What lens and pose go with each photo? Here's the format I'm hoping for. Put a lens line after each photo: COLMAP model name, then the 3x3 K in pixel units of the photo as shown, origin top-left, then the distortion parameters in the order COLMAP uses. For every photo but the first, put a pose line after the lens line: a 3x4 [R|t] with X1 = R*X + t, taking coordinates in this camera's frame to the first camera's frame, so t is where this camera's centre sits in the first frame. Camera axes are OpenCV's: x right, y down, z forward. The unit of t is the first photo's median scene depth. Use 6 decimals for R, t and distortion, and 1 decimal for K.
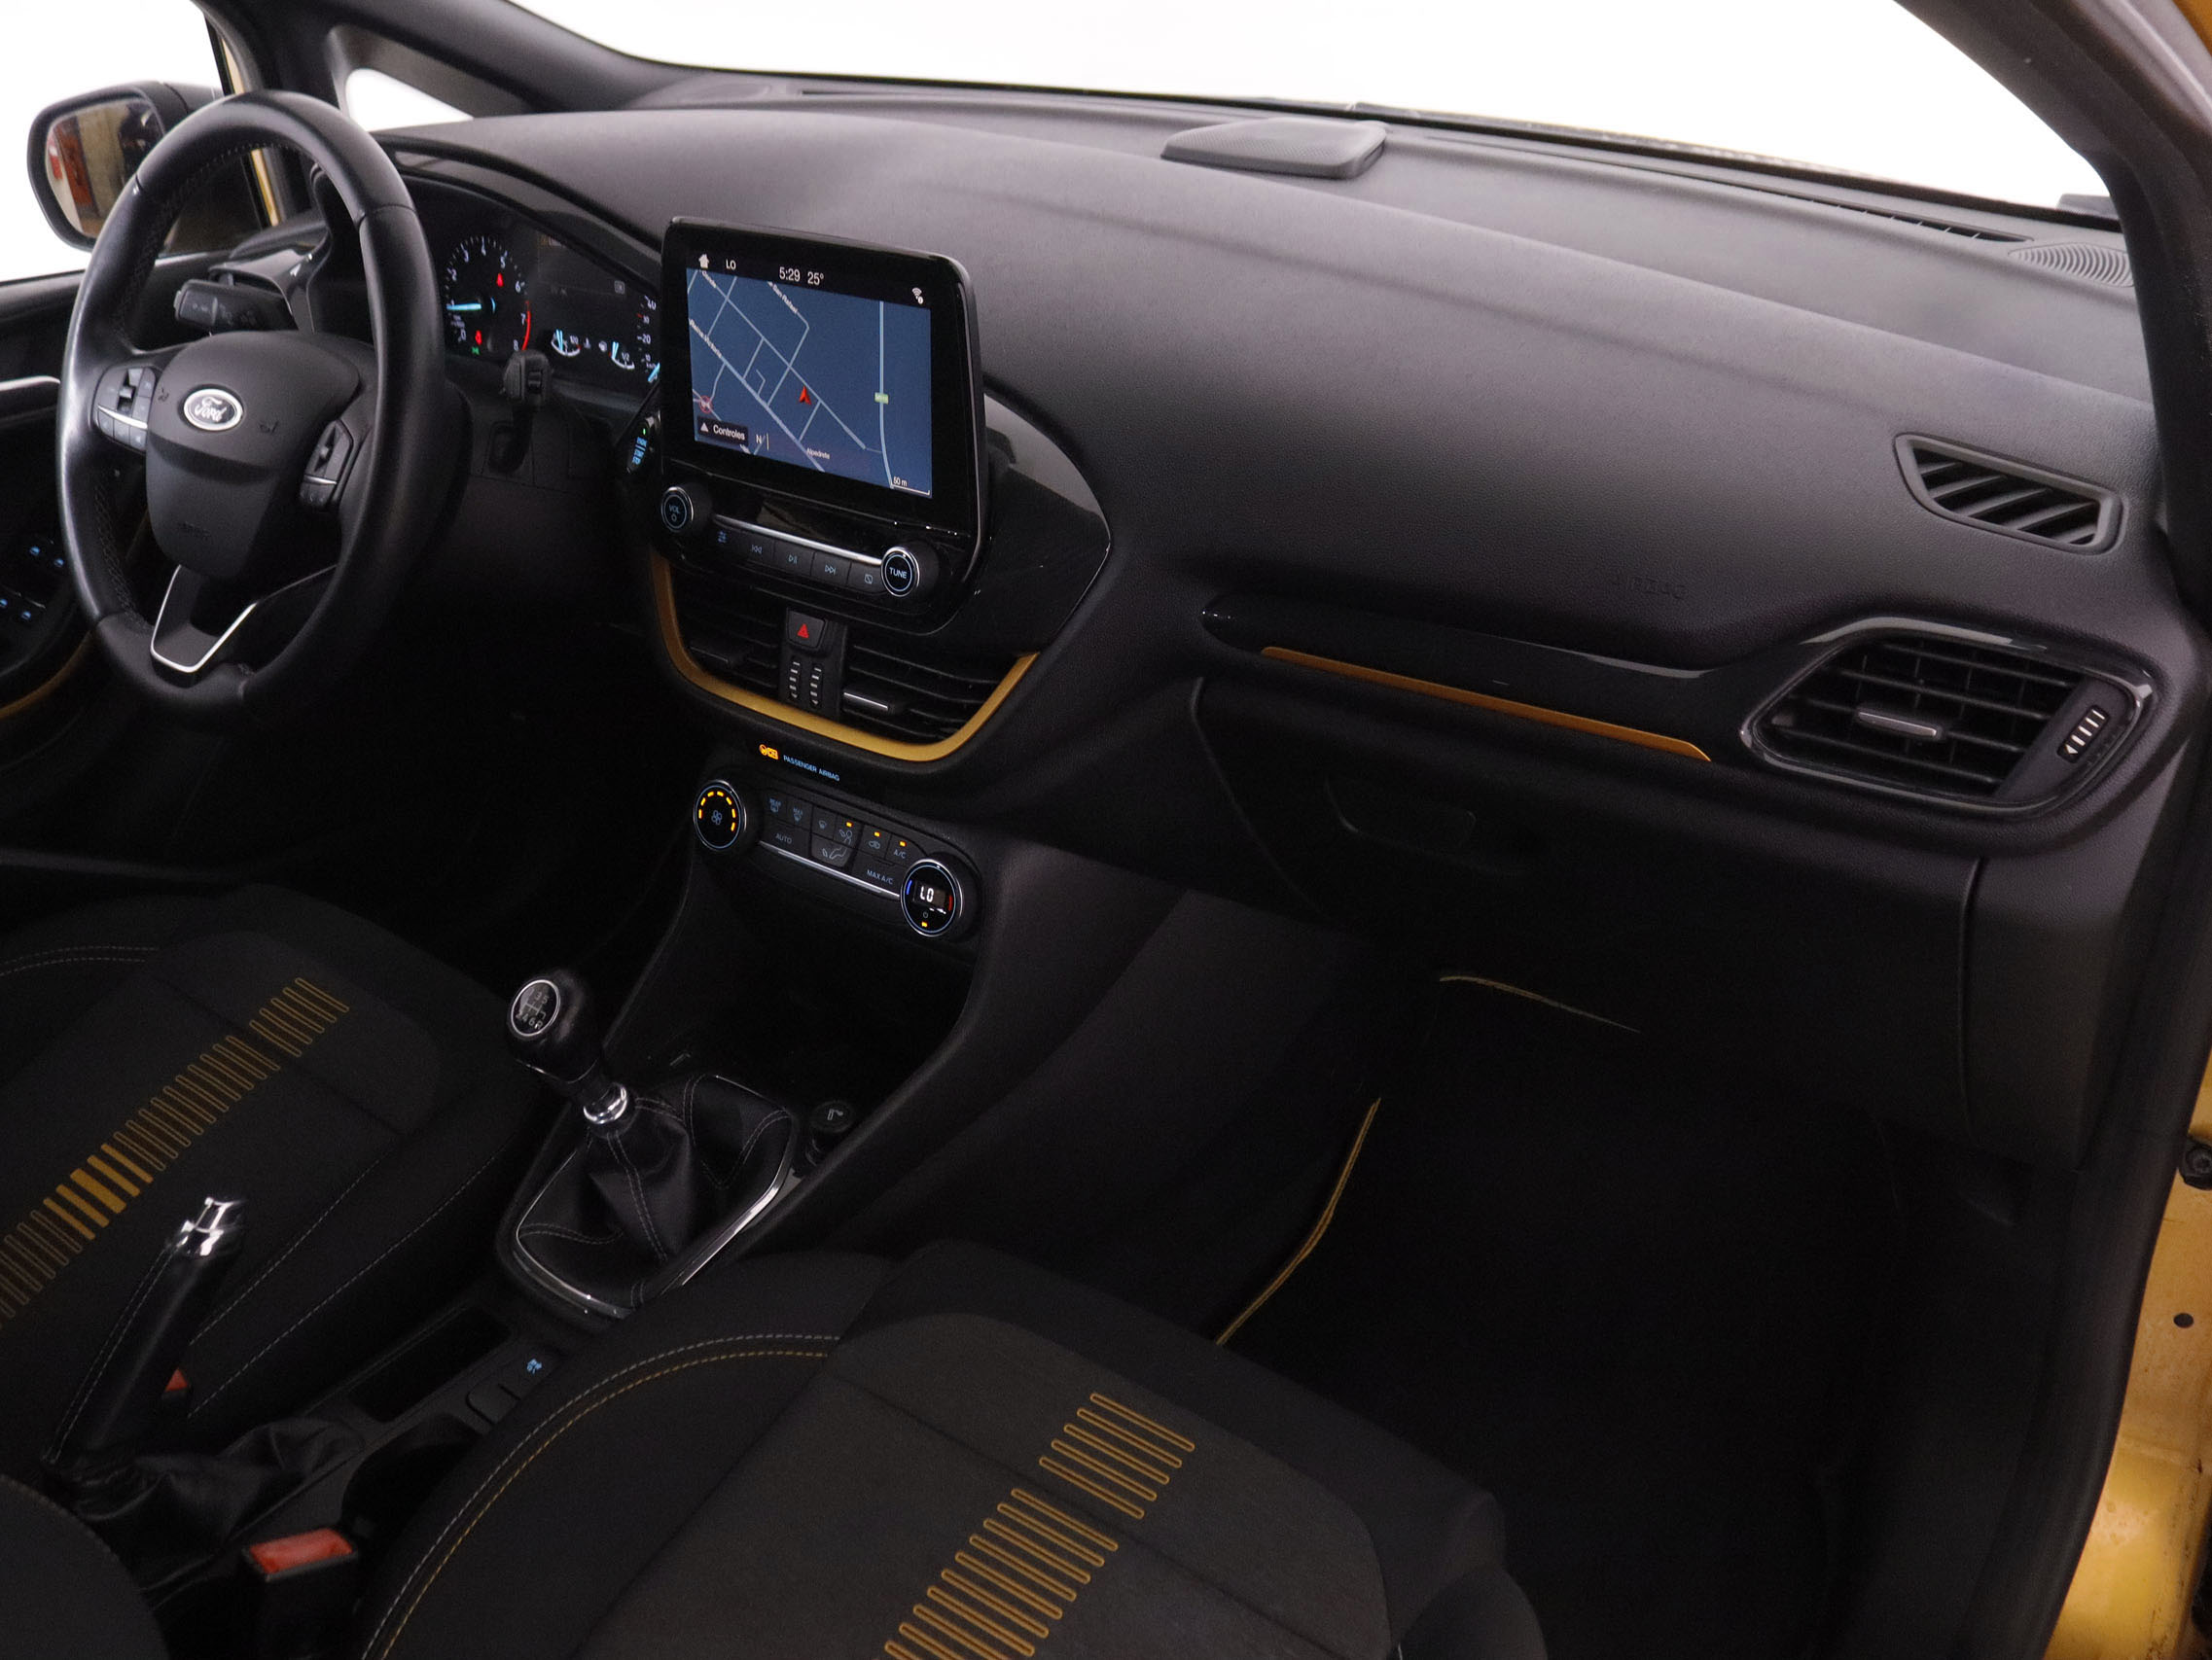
lens RADIAL K [[1999.6, 0, 1114.2], [0, 1999.6, 804.0], [0, 0, 1]] dist [-0.158732, 0.113597]
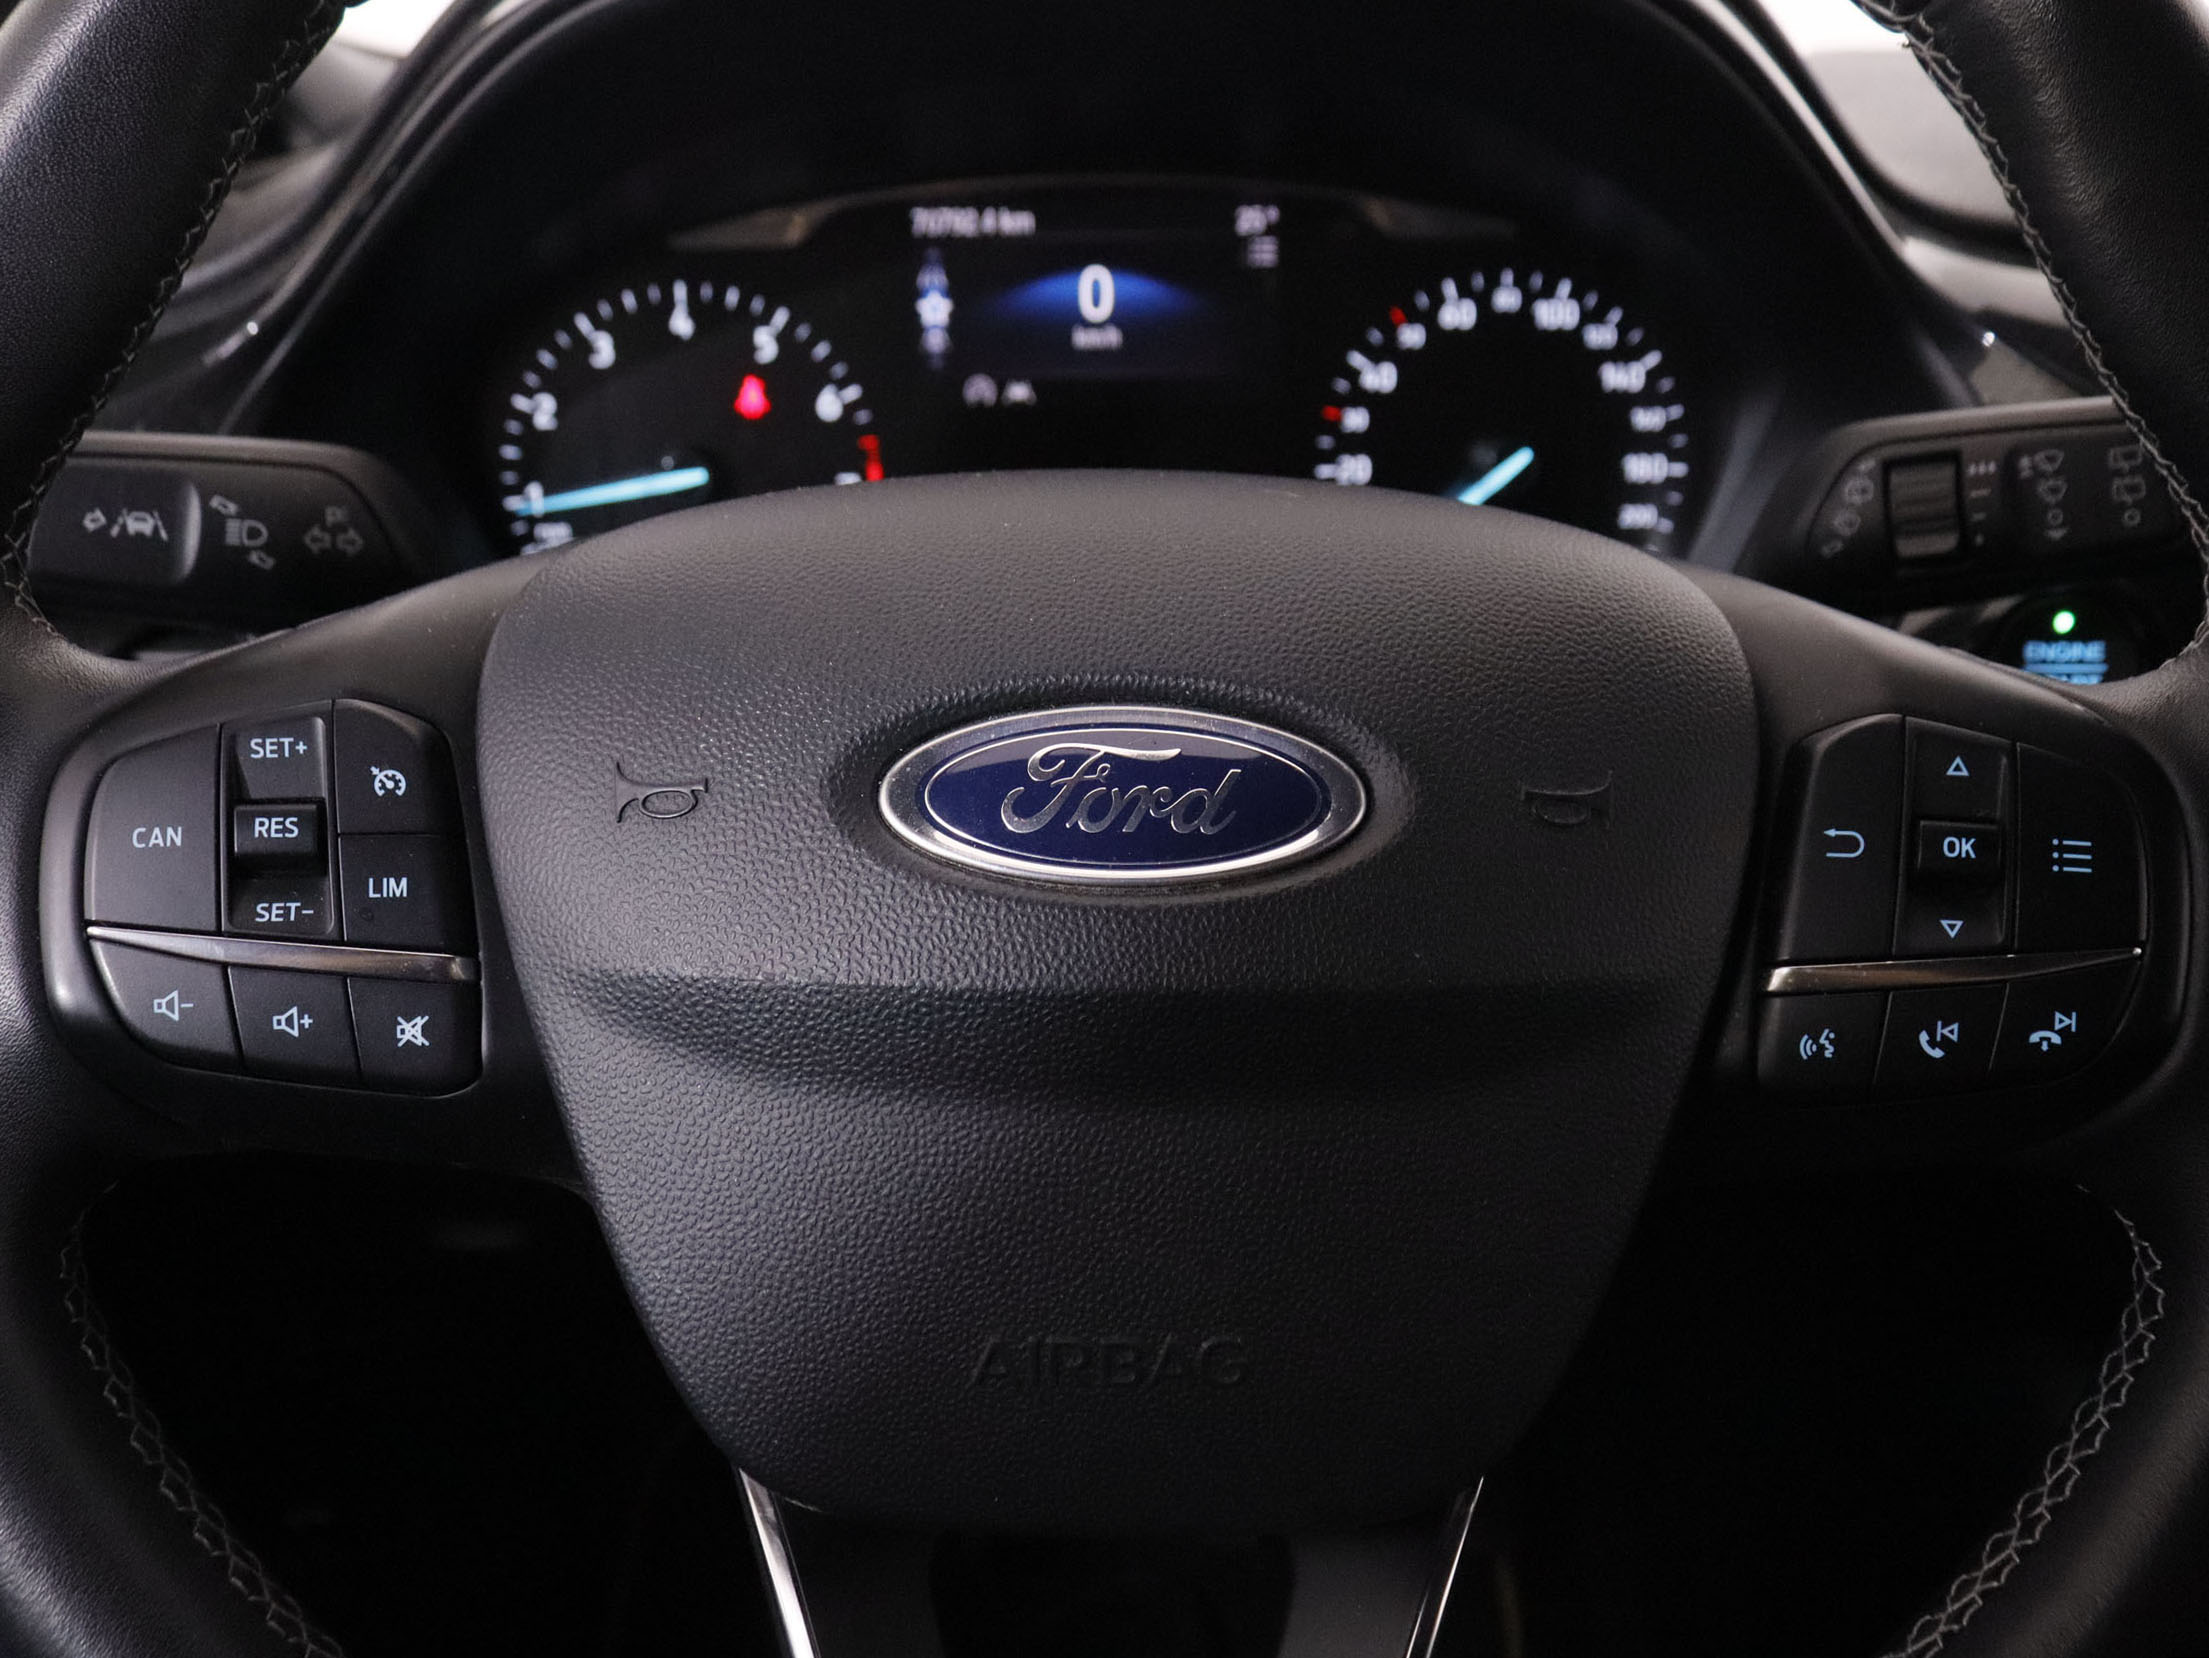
lens RADIAL K [[1997.2, 0, 1112.7], [0, 1997.2, 803.0], [0, 0, 1]] dist [-0.158732, 0.113597]
pose [[0.788063, -0.216688, 0.576197, -0.637574], [0.290232, 0.956227, -0.037346, -0.213382], [-0.542883, 0.196662, 0.816457, 0.888217]]
